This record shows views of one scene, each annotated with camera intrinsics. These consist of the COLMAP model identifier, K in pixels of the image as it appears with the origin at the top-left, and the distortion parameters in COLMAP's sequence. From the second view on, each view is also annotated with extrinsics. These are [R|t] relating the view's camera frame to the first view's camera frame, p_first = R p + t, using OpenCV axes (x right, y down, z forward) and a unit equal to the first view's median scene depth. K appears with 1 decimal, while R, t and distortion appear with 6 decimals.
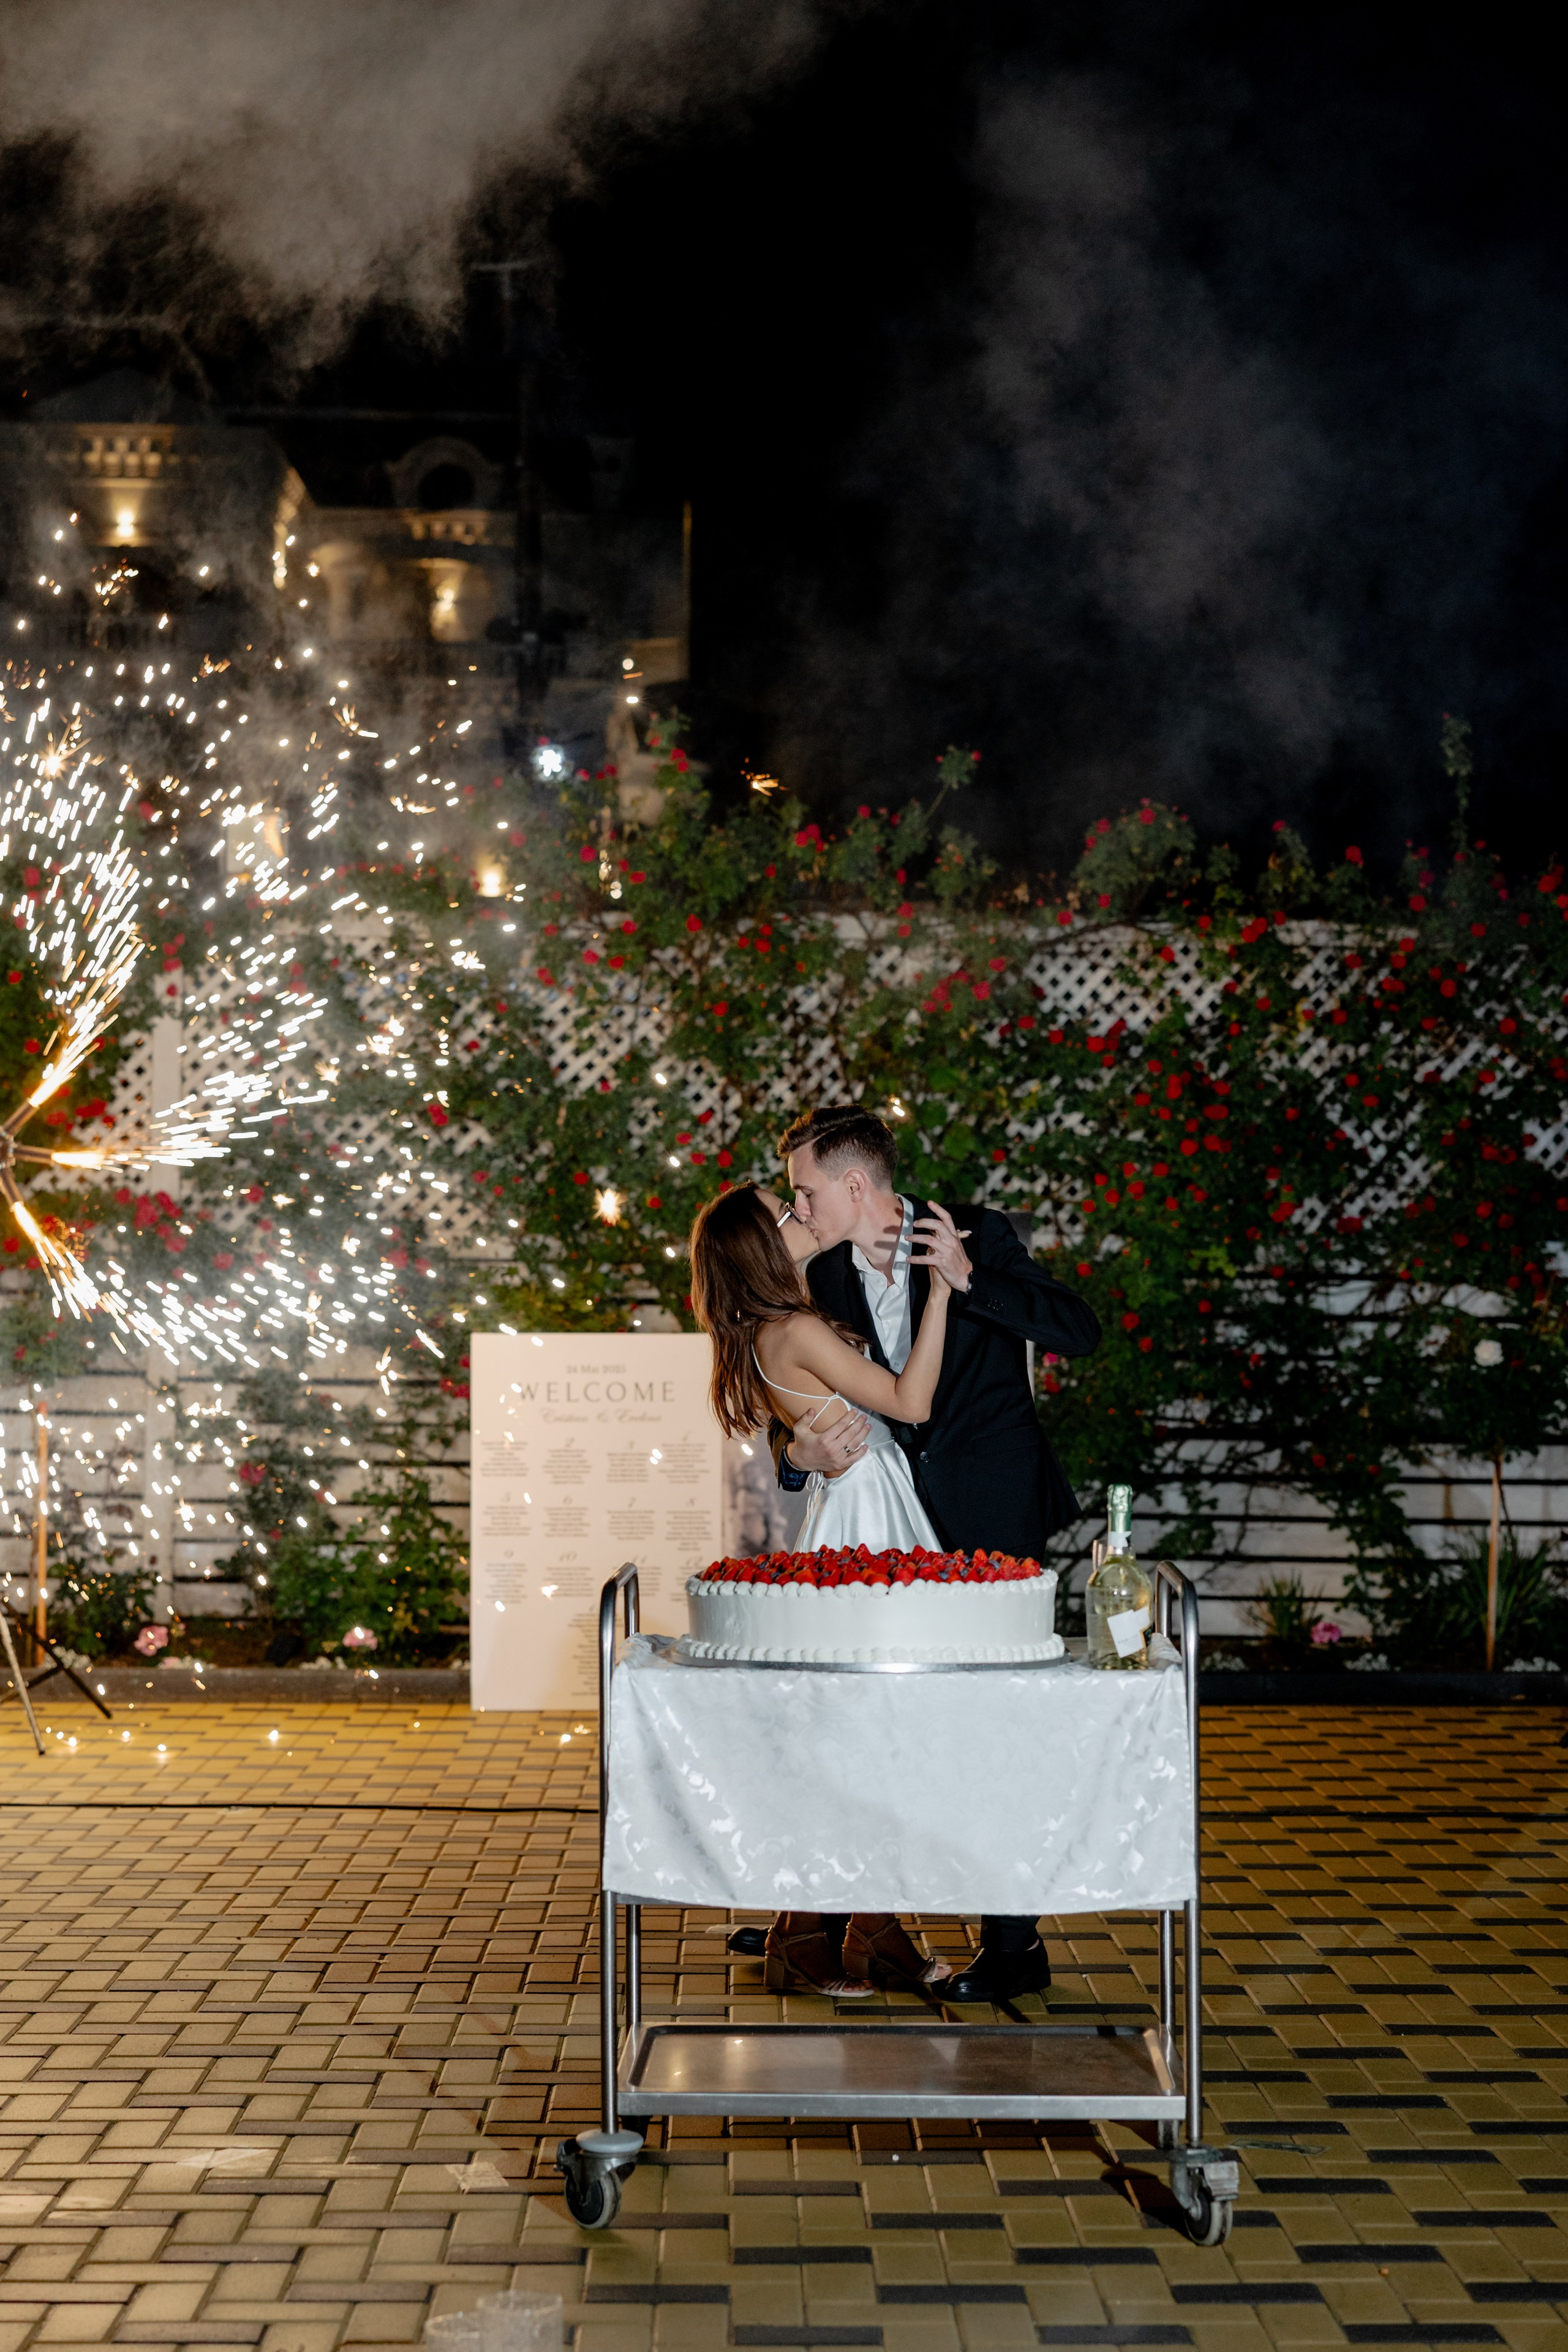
lens RADIAL K [[3832.8, 0, 777.3], [0, 3832.8, 1195.3], [0, 0, 1]] dist [-0.004416, 0.127648]
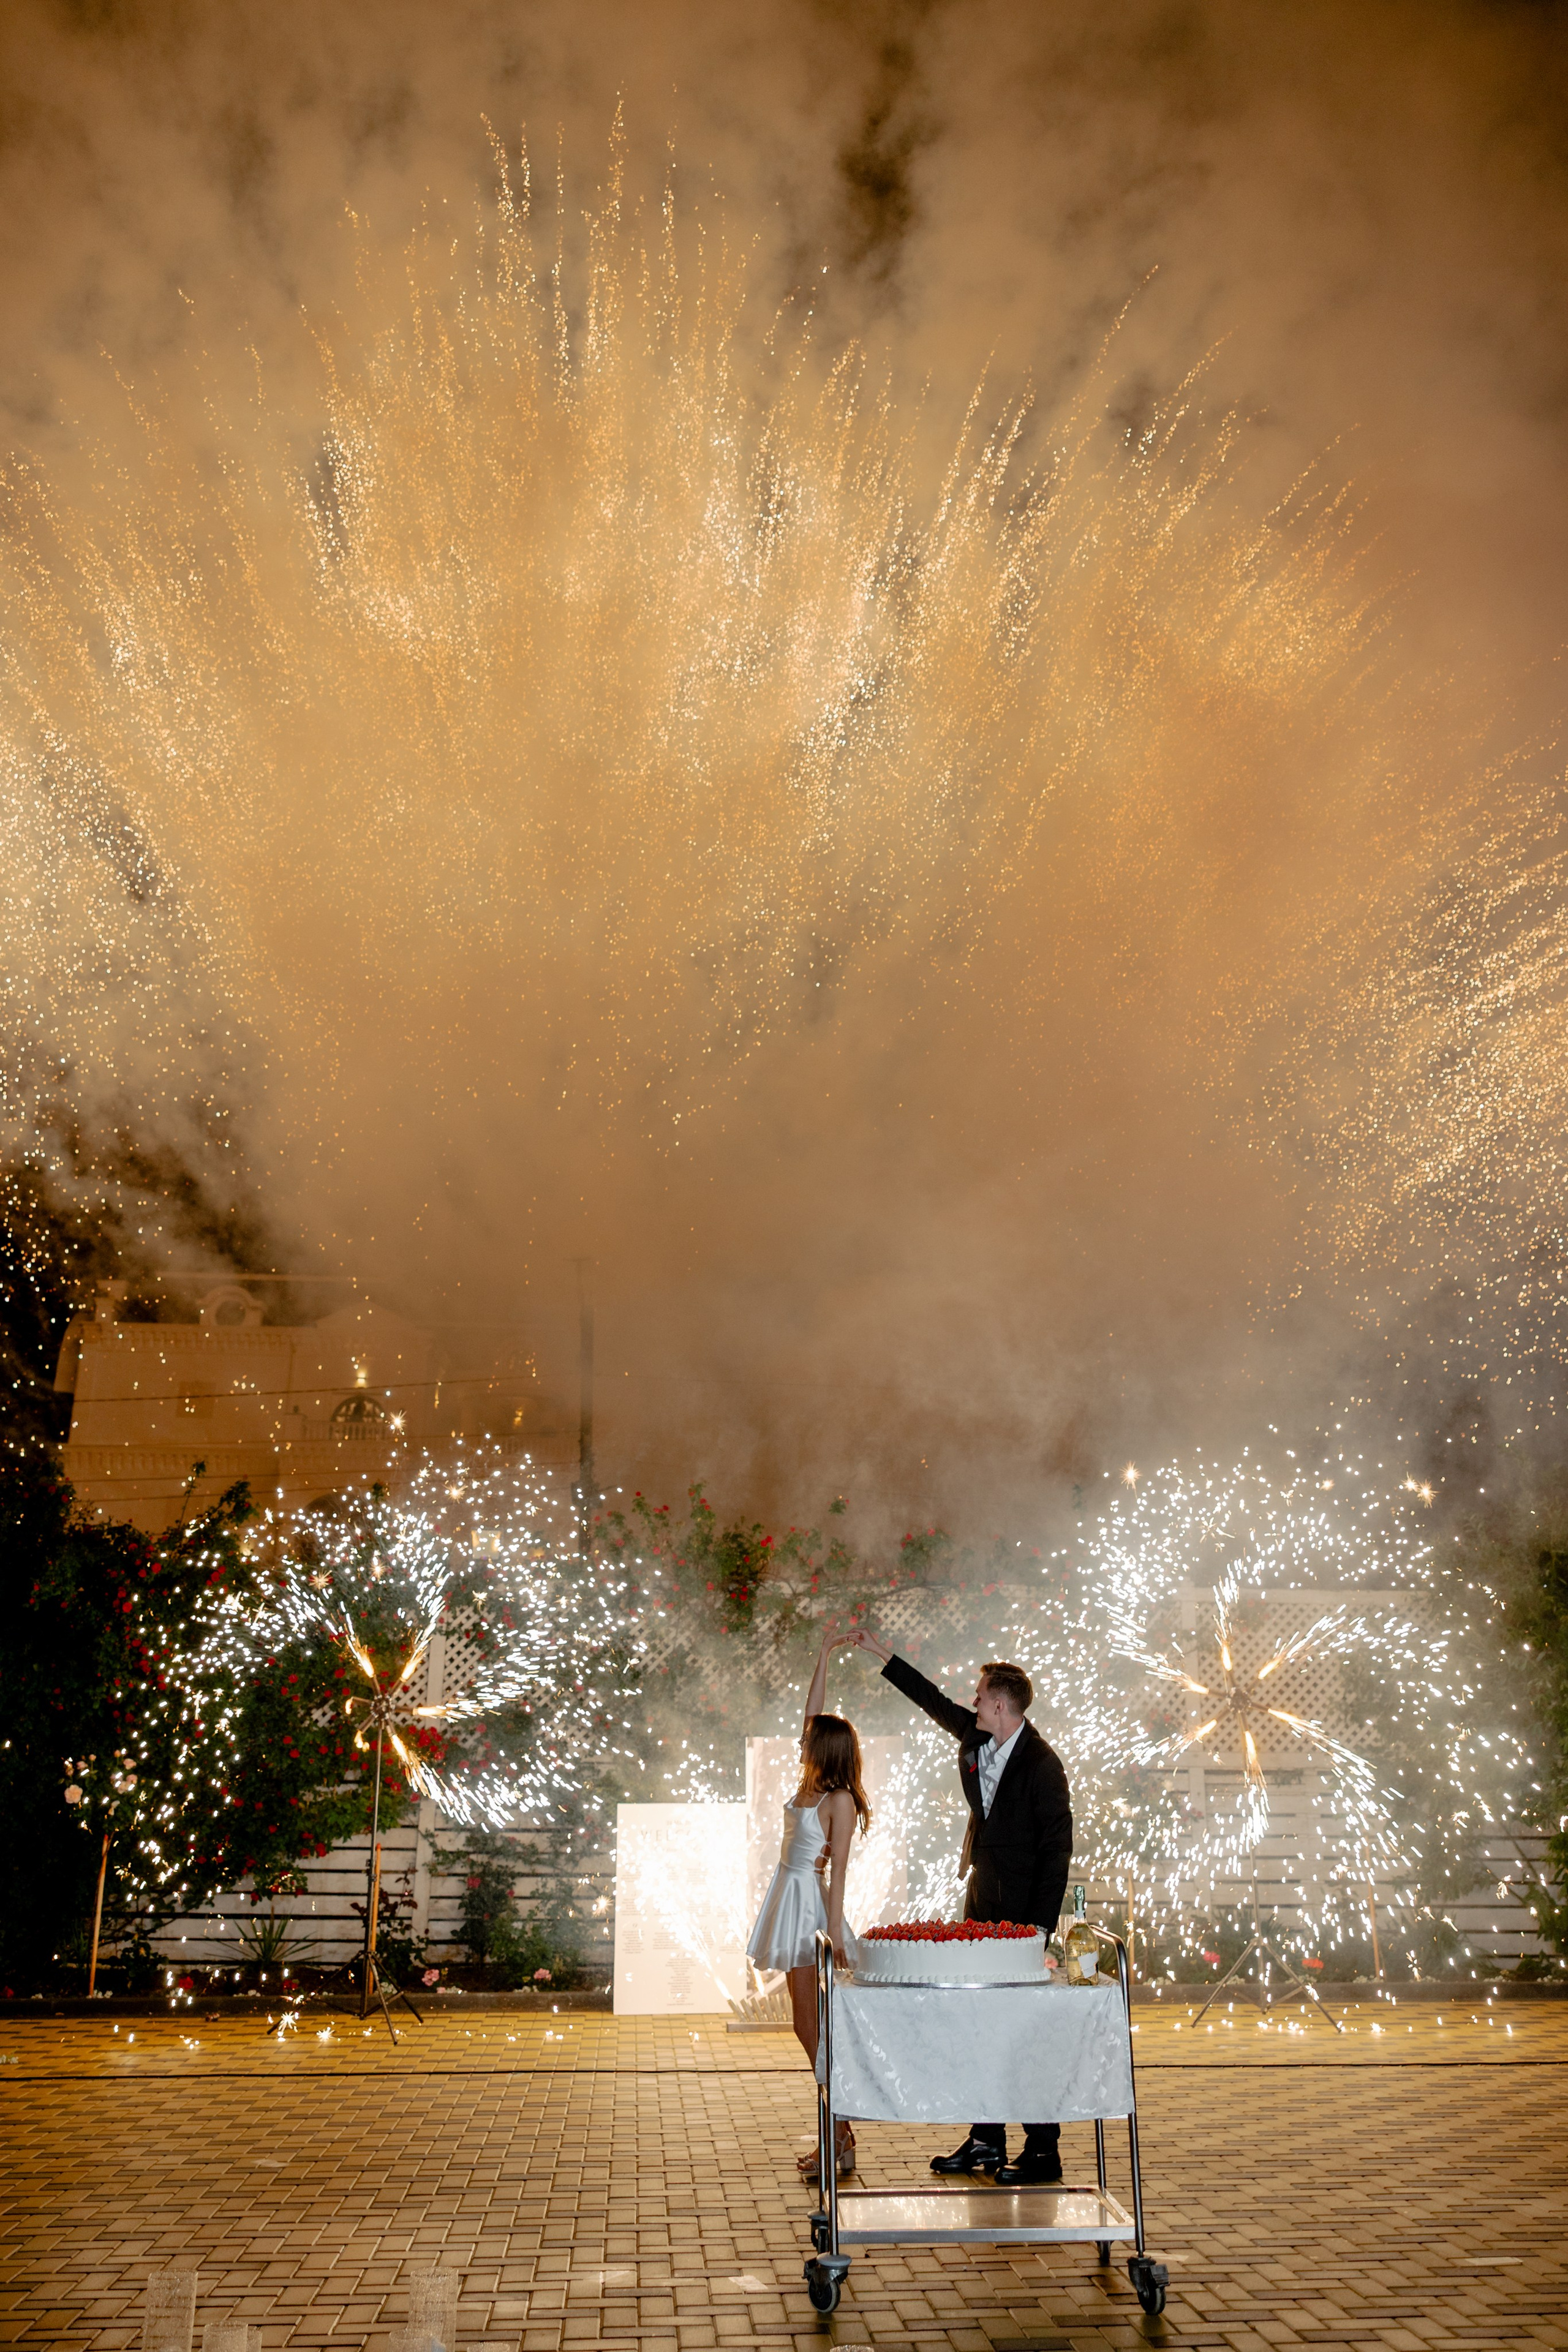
lens RADIAL K [[1912.1, 0, 788.1], [0, 1912.1, 1163.9], [0, 0, 1]] dist [0.005294, 0.006767]
pose [[0.997560, 0.015419, 0.068084, -0.050930], [0.004288, 0.959925, -0.280224, -0.002474], [-0.069677, 0.279832, 0.957517, -0.019258]]
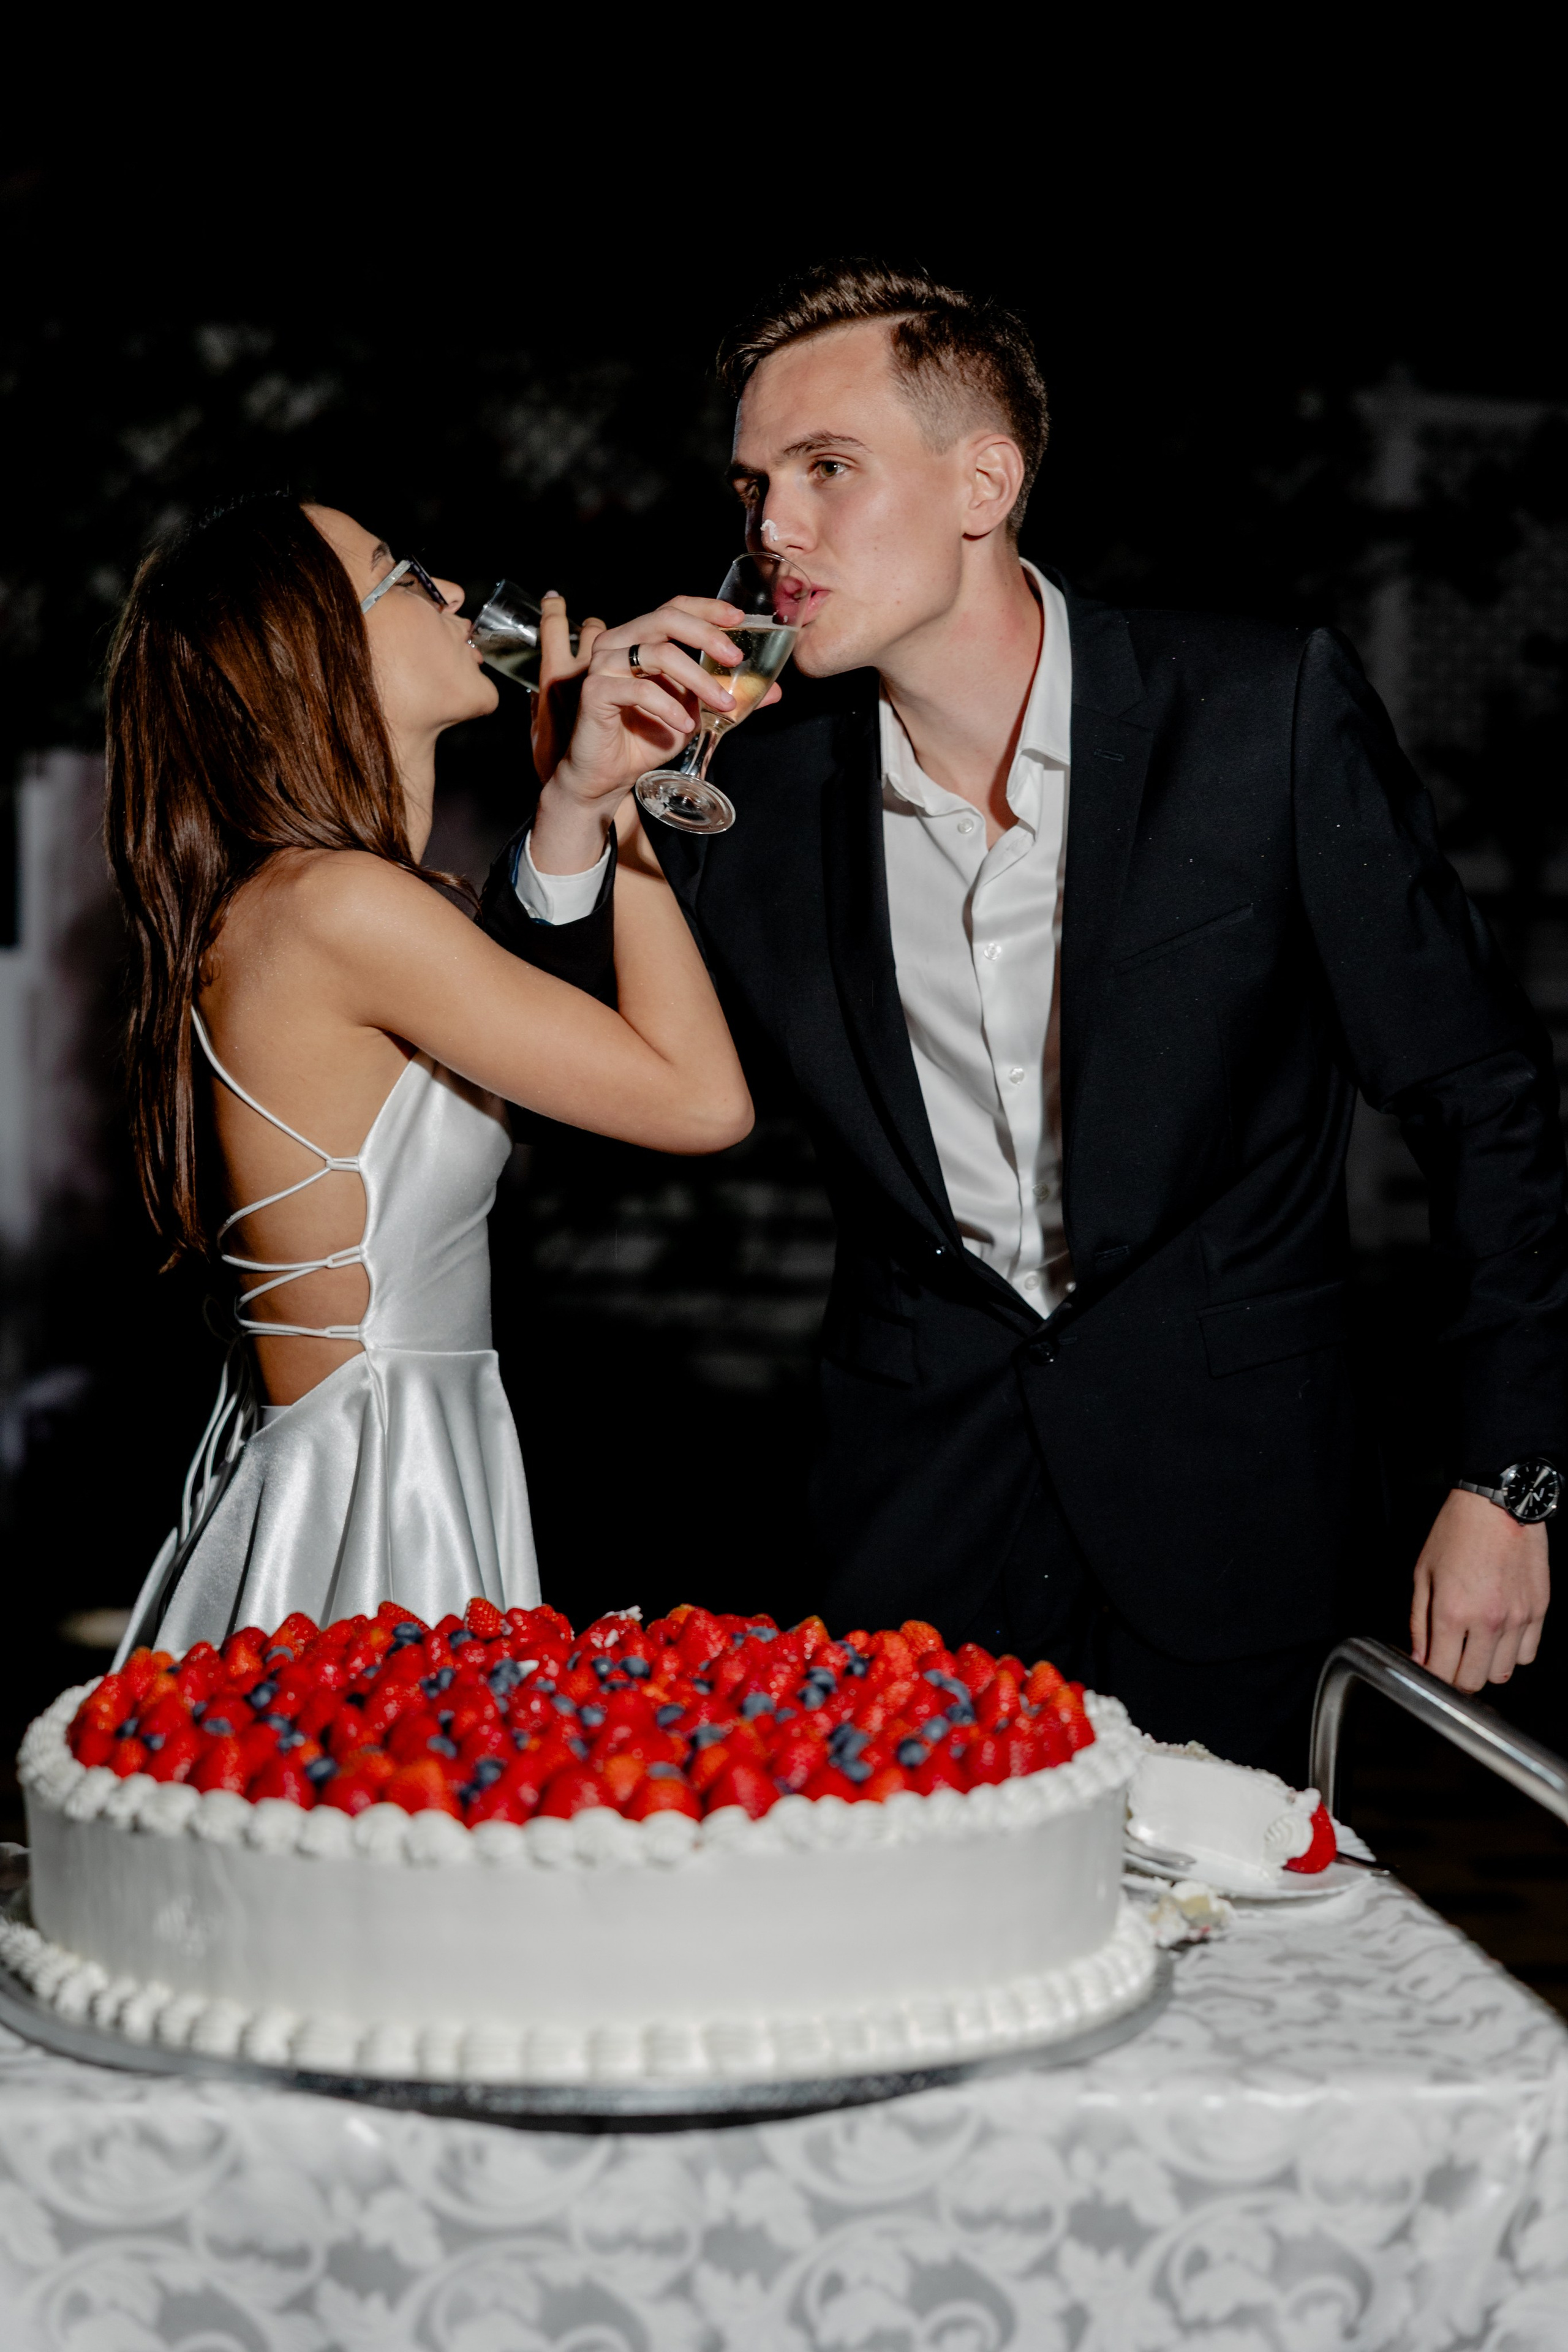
lens RADIAL K [[4279.6, 0, 777.9], [0, 4279.6, 1174.5], [0, 0, 1]] dist [0.014301, 0.084368]
pose [[0.985547, 0.009760, 0.169123, -0.008737], [-0.024768, 0.995913, 0.086860, 0.007072], [-0.167584, -0.089794, 0.981760, 0.243106]]
